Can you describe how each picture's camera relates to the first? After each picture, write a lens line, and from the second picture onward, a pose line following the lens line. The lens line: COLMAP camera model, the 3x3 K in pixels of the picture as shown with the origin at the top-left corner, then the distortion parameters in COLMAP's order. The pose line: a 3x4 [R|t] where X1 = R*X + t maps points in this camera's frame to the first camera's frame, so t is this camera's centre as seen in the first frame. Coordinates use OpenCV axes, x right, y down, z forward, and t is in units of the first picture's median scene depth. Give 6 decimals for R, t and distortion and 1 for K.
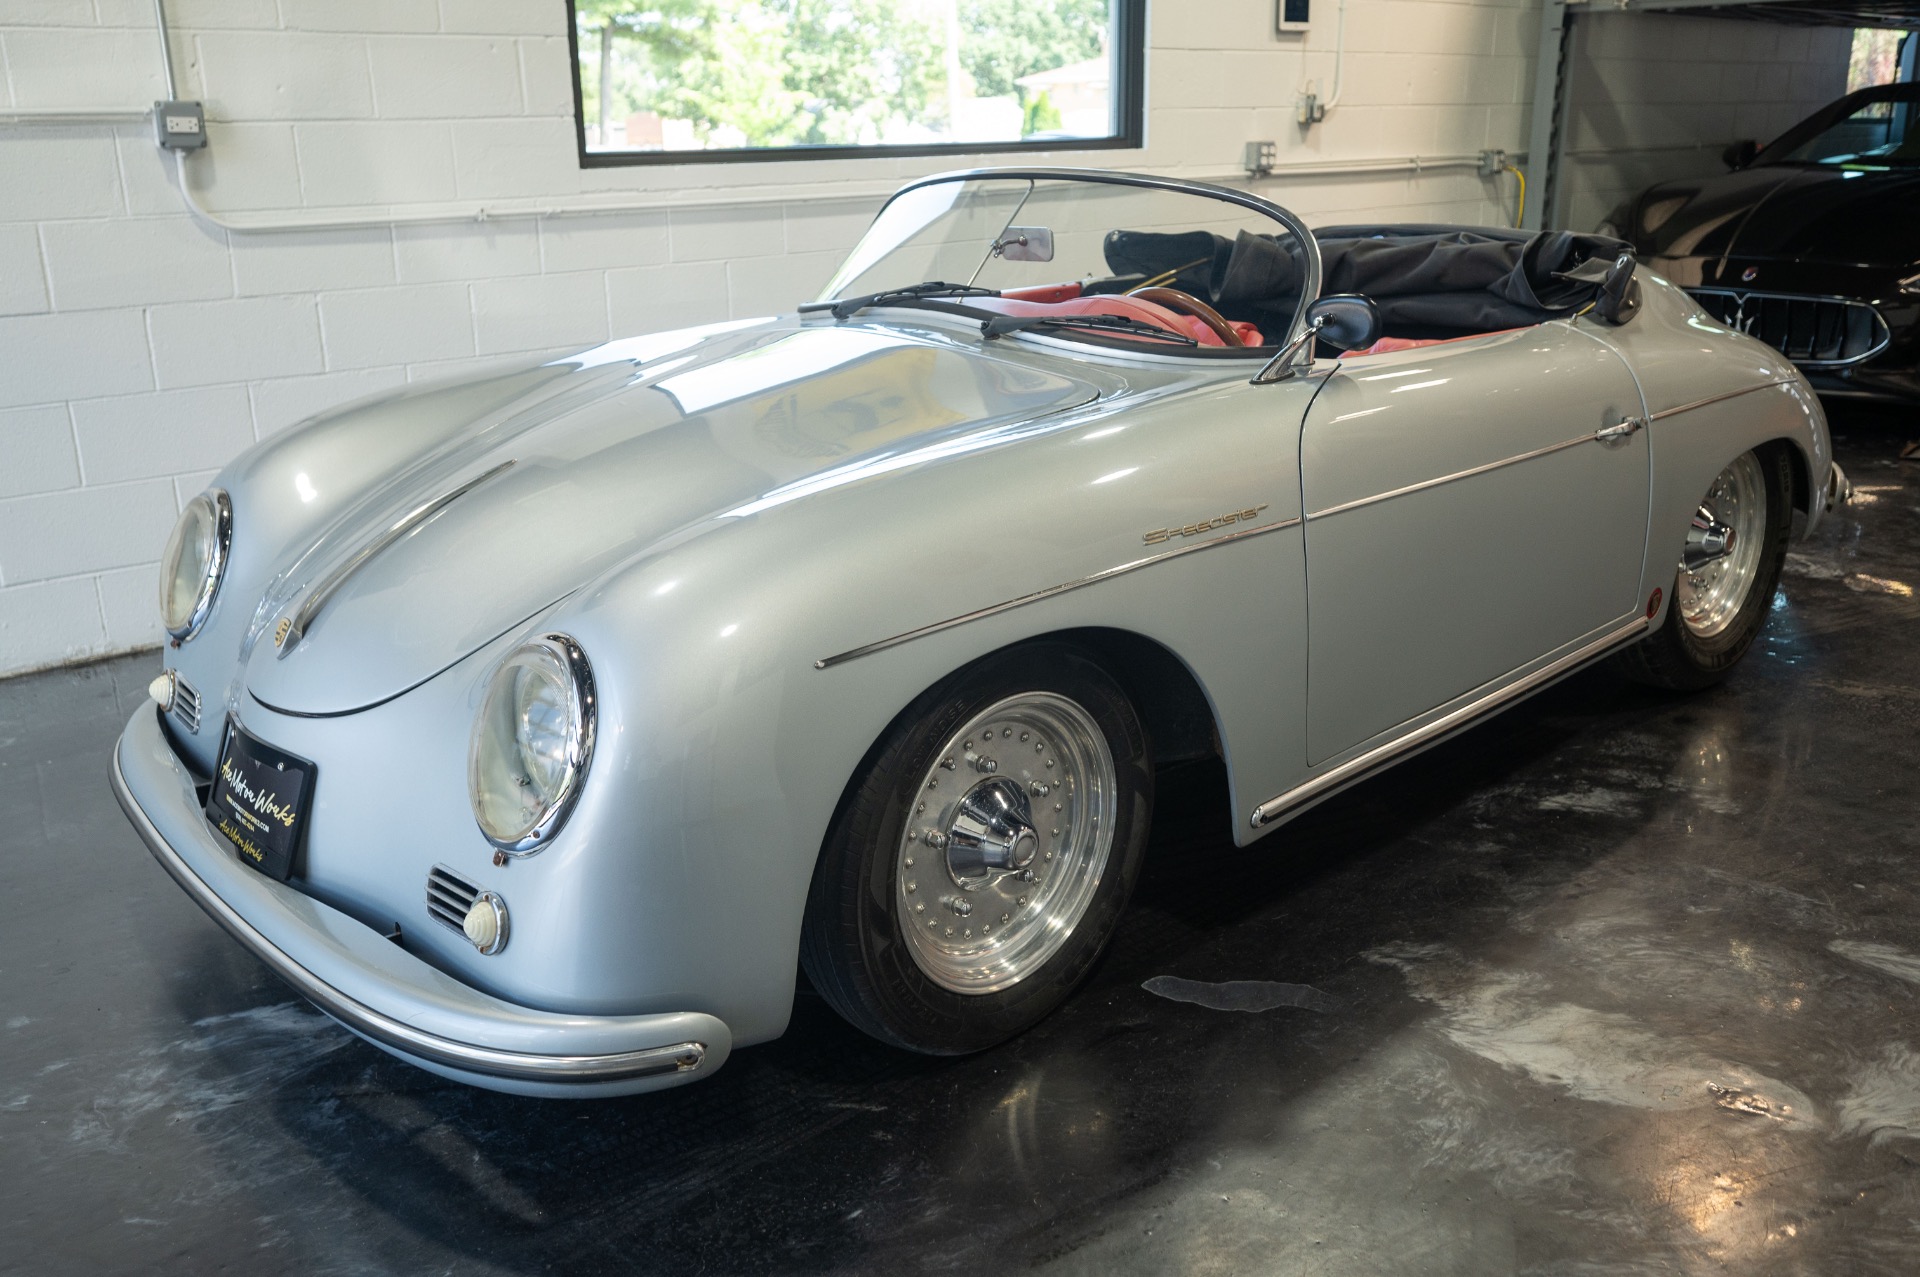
lens RADIAL K [[1669.8, 0, 952.8], [0, 1669.8, 662.6], [0, 0, 1]] dist [0.000421, -0.000505]
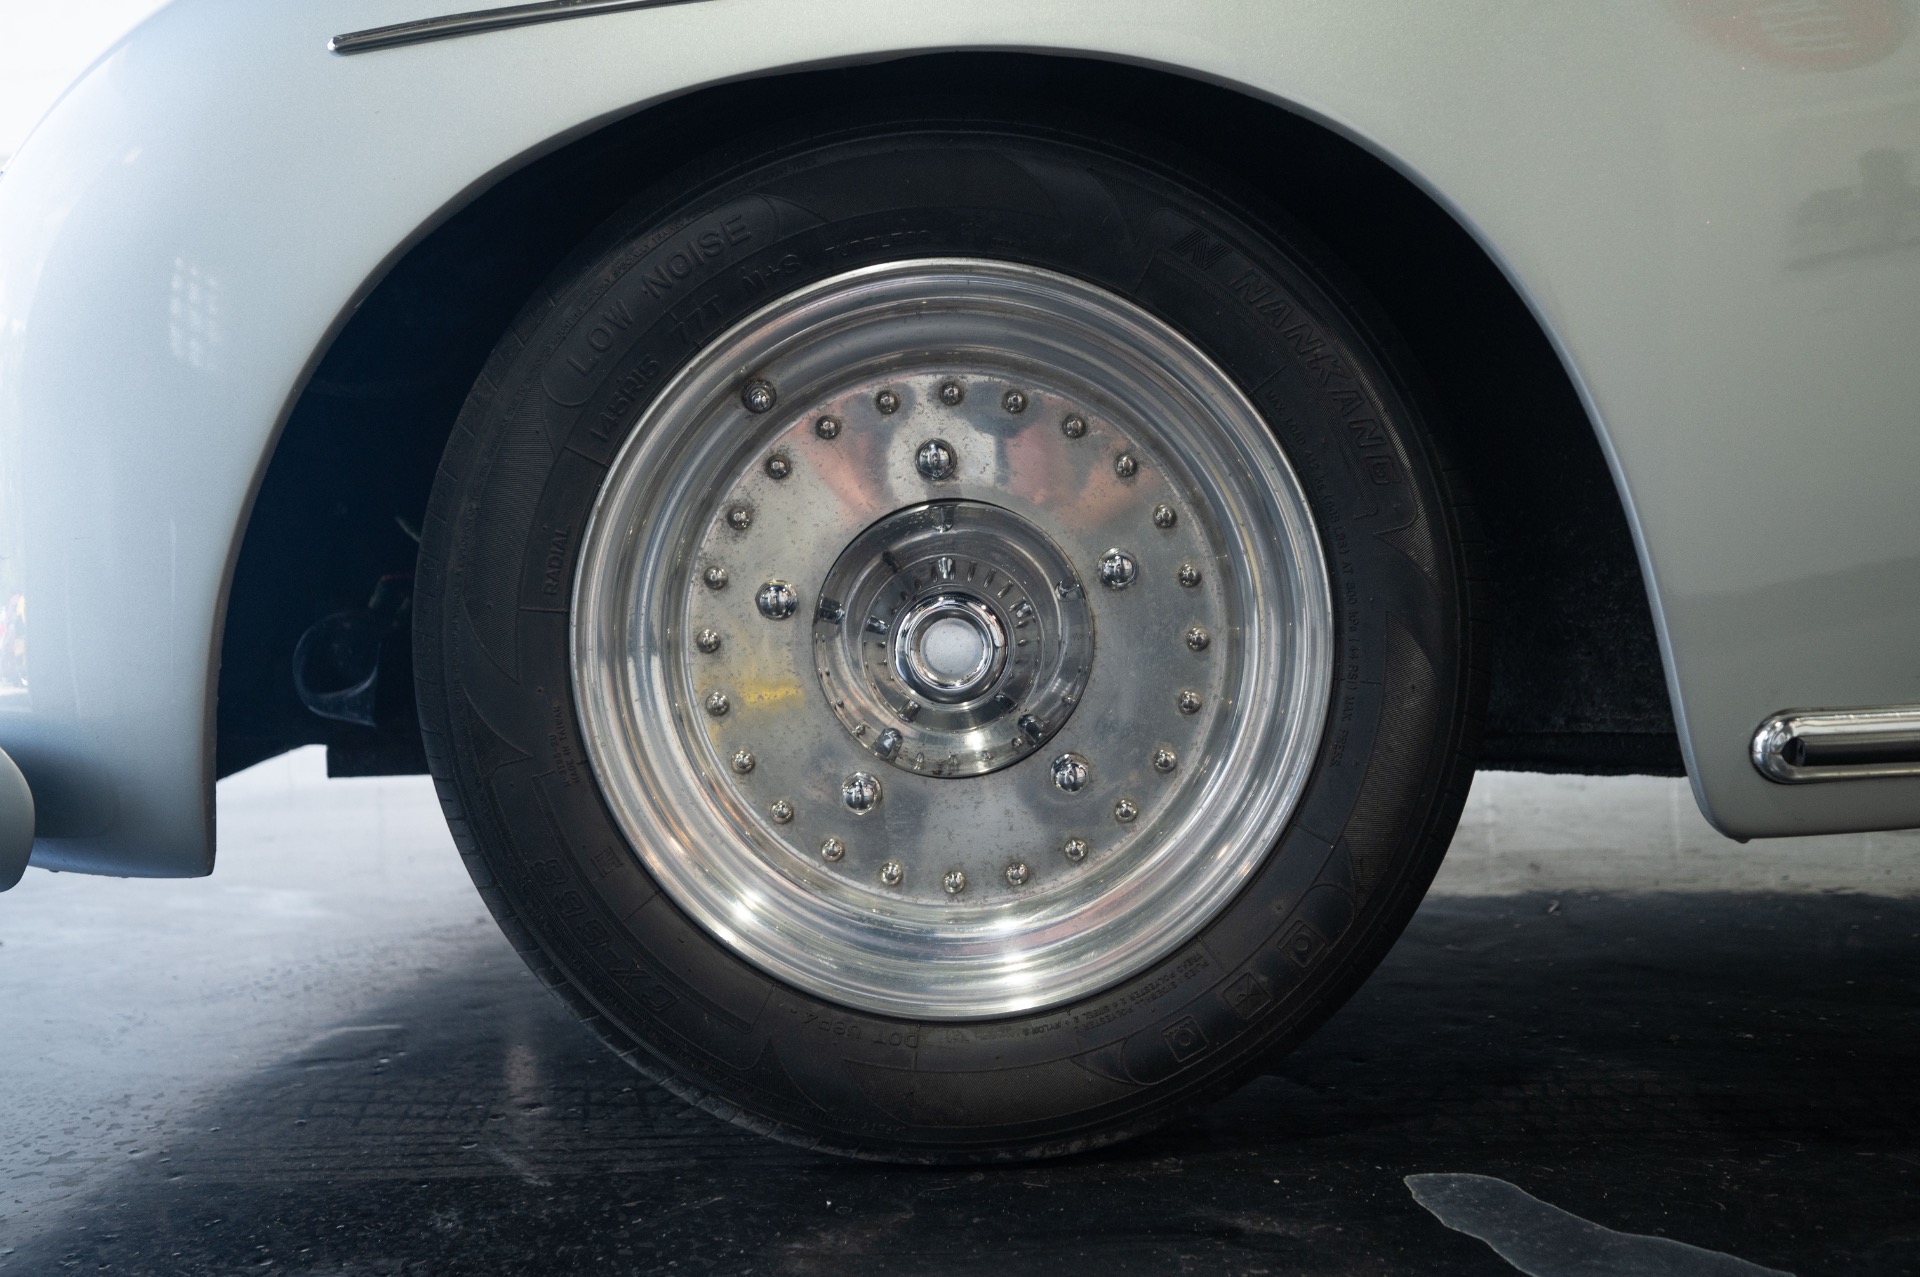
lens RADIAL K [[1669.8, 0, 962.5], [0, 1669.8, 633.5], [0, 0, 1]] dist [0.000421, -0.000505]
pose [[0.725655, 0.035342, -0.687150, 0.289337], [-0.199886, 0.966438, -0.161380, 0.155789], [0.658385, 0.254458, 0.708365, 0.640356]]
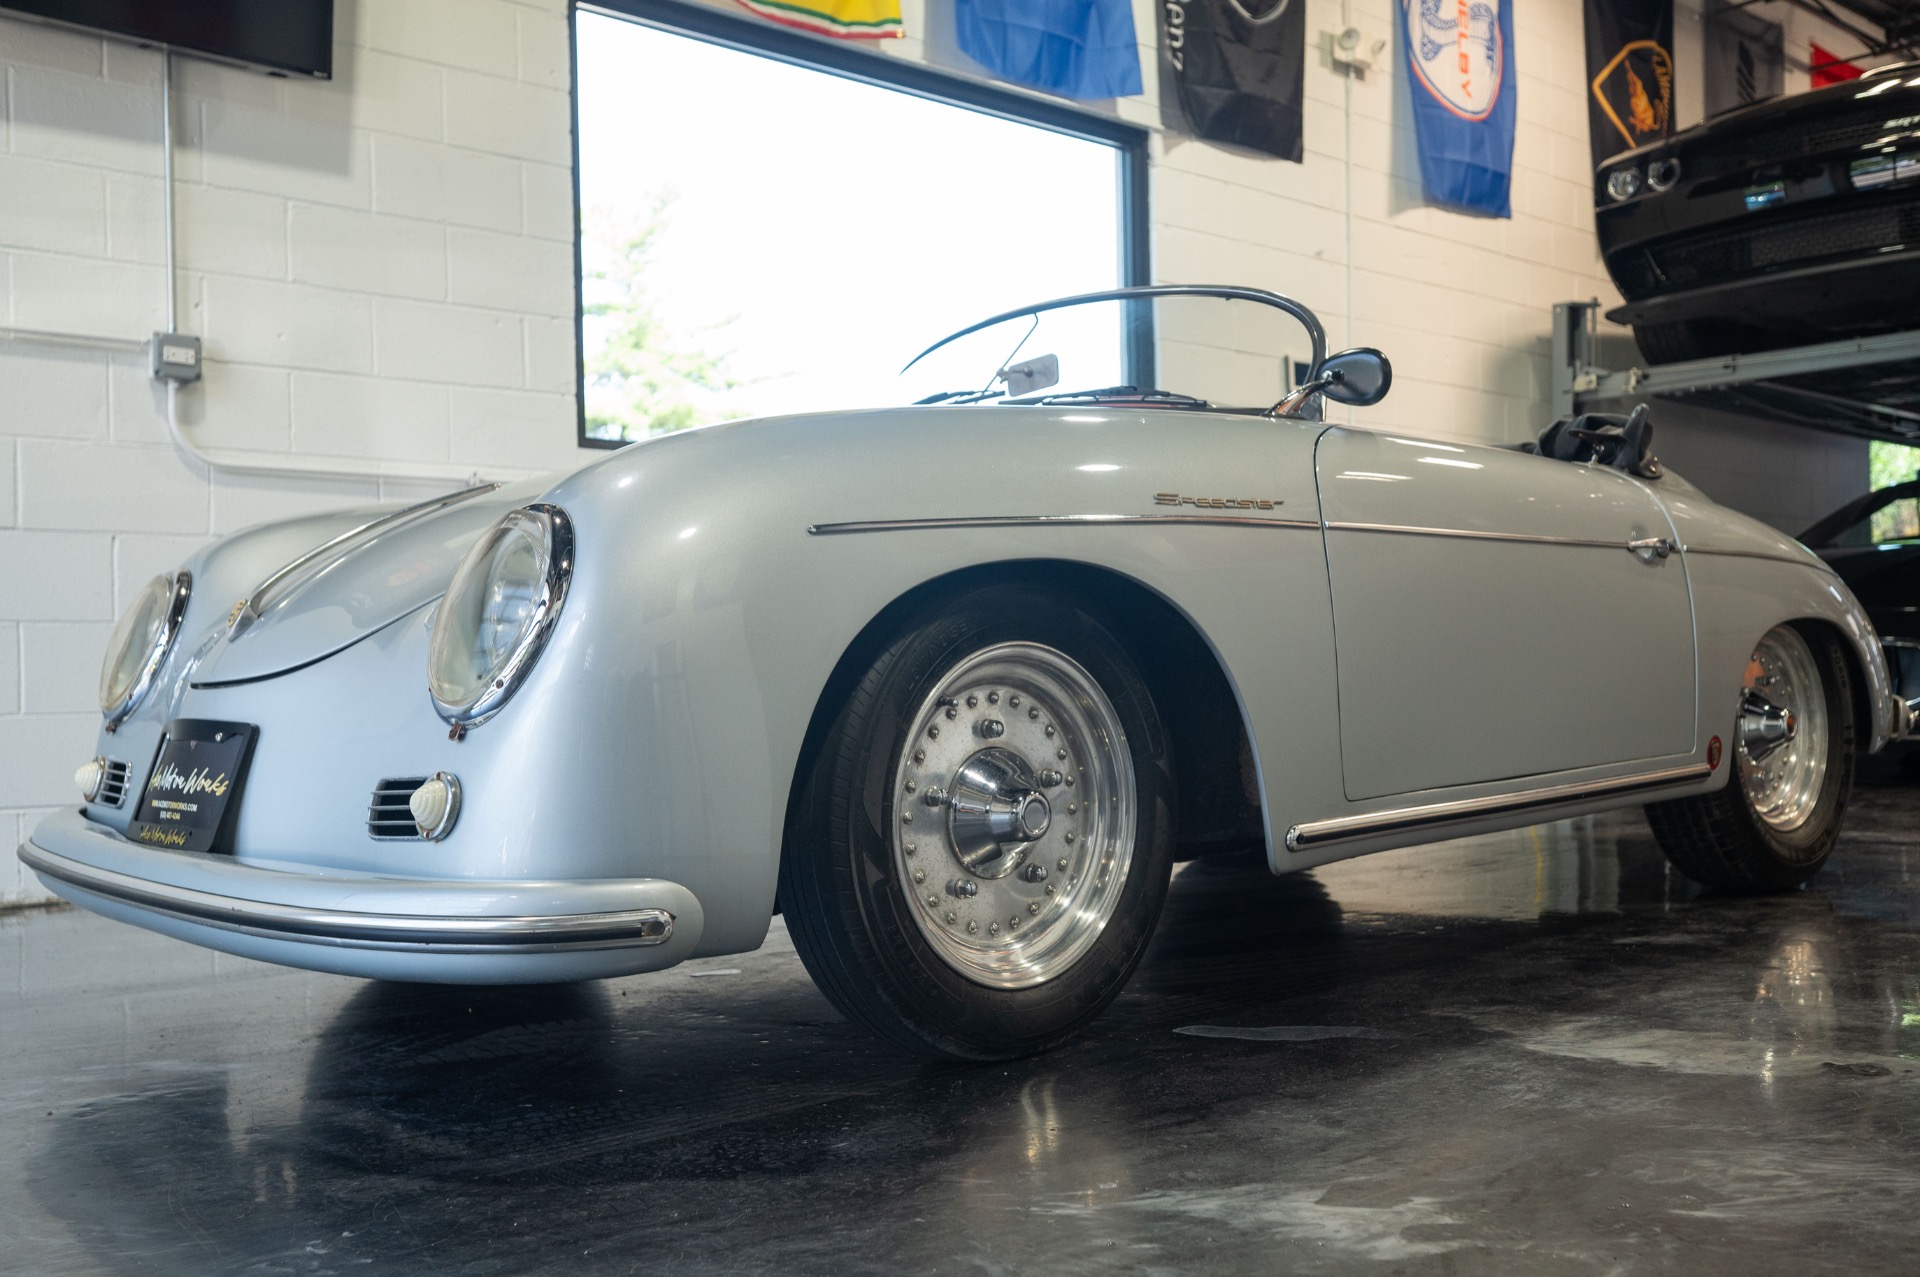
lens RADIAL K [[1839.8, 0, 992.2], [0, 1839.8, 690.2], [0, 0, 1]] dist [-0.000264, 0.000000]
pose [[0.999883, -0.003859, 0.014800, 0.004765], [0.008187, 0.952392, -0.304767, 0.315010], [-0.012919, 0.304853, 0.952312, 0.026740]]
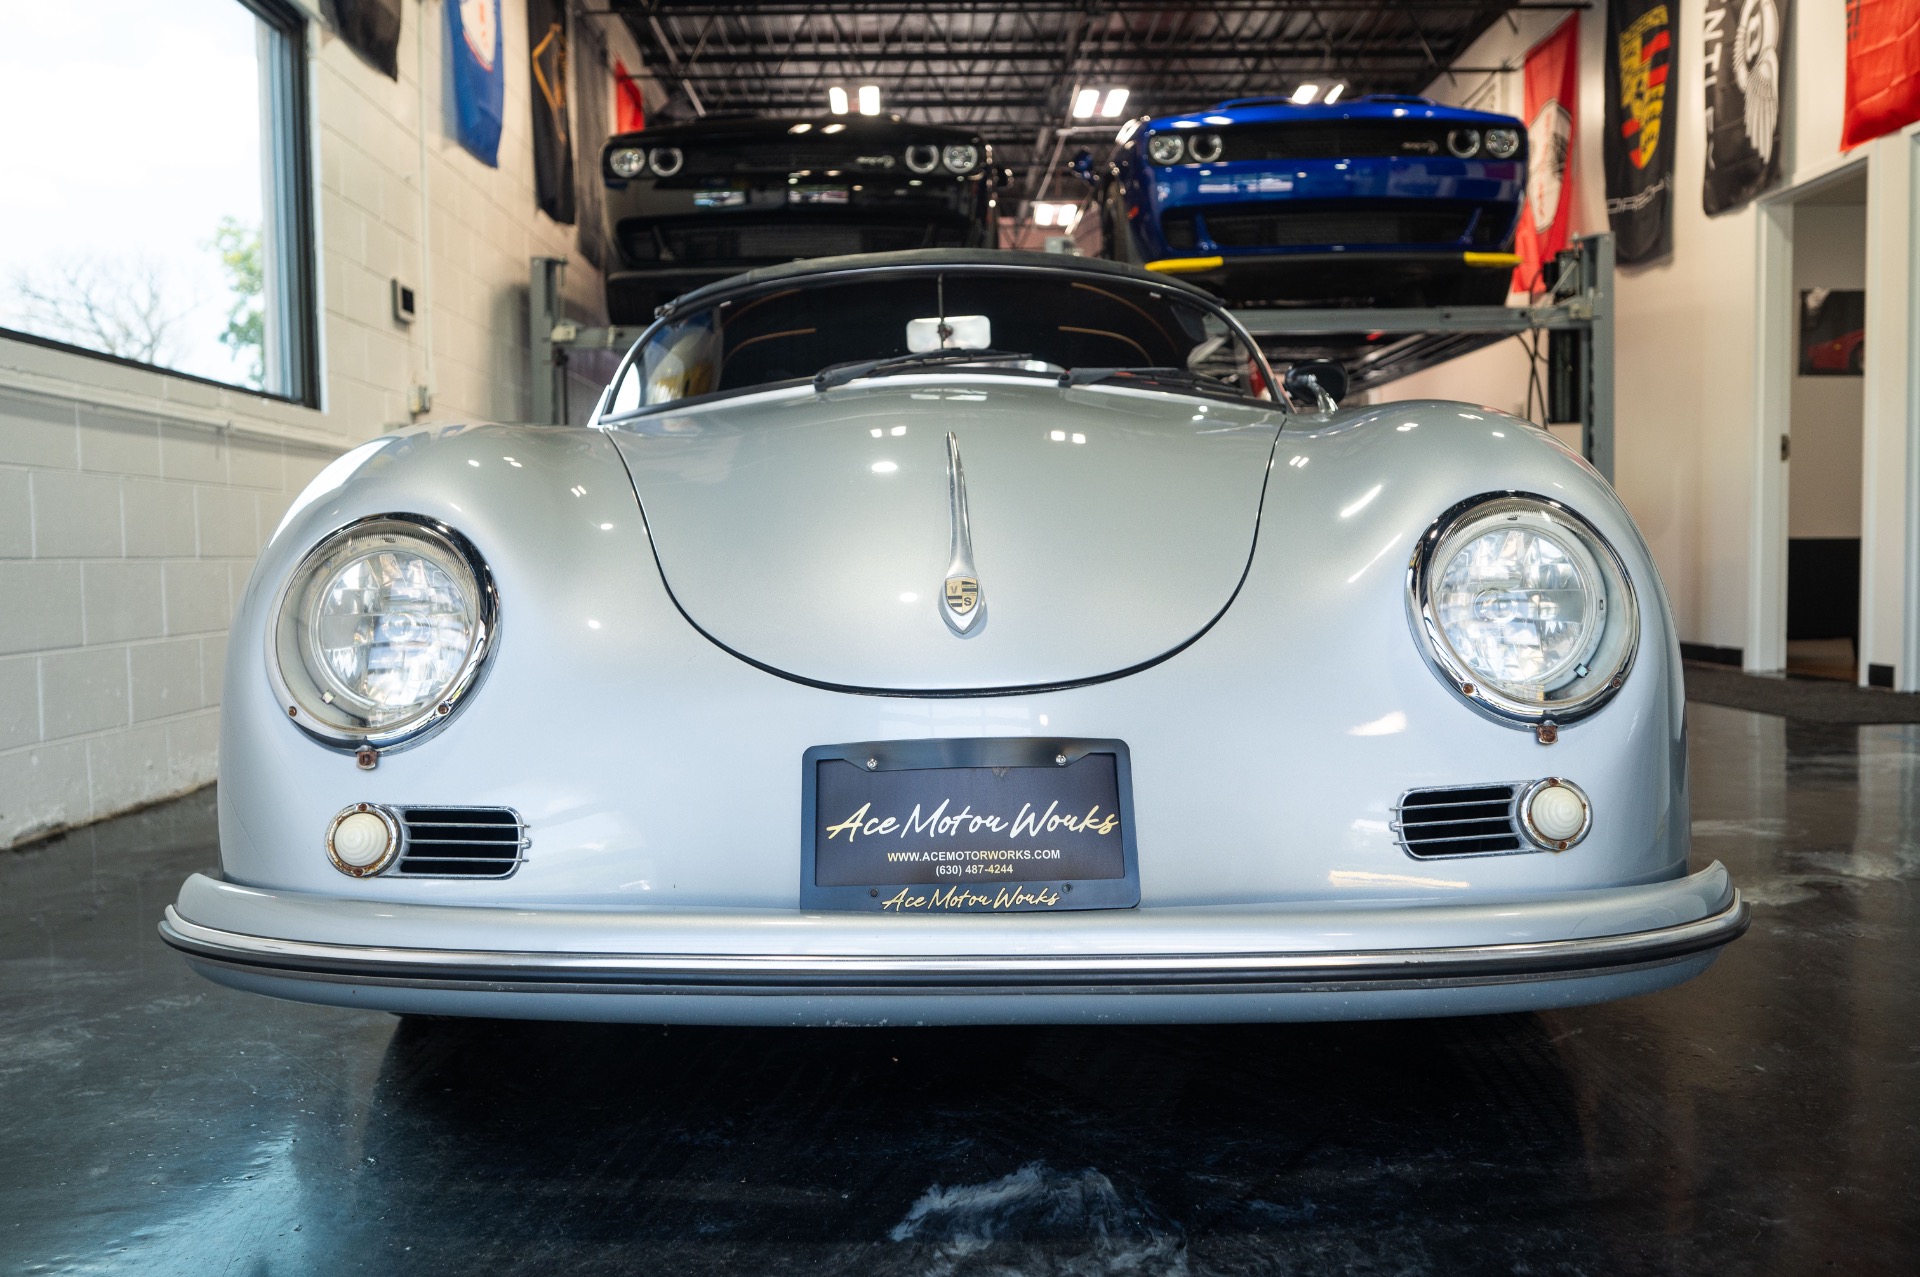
lens RADIAL K [[1669.8, 0, 961.5], [0, 1669.8, 653.3], [0, 0, 1]] dist [0.000421, -0.000505]
pose [[0.645983, -0.038491, 0.762381, -0.876168], [0.242293, 0.957422, -0.156962, 0.108763], [-0.723878, 0.286114, 0.627805, 0.519764]]
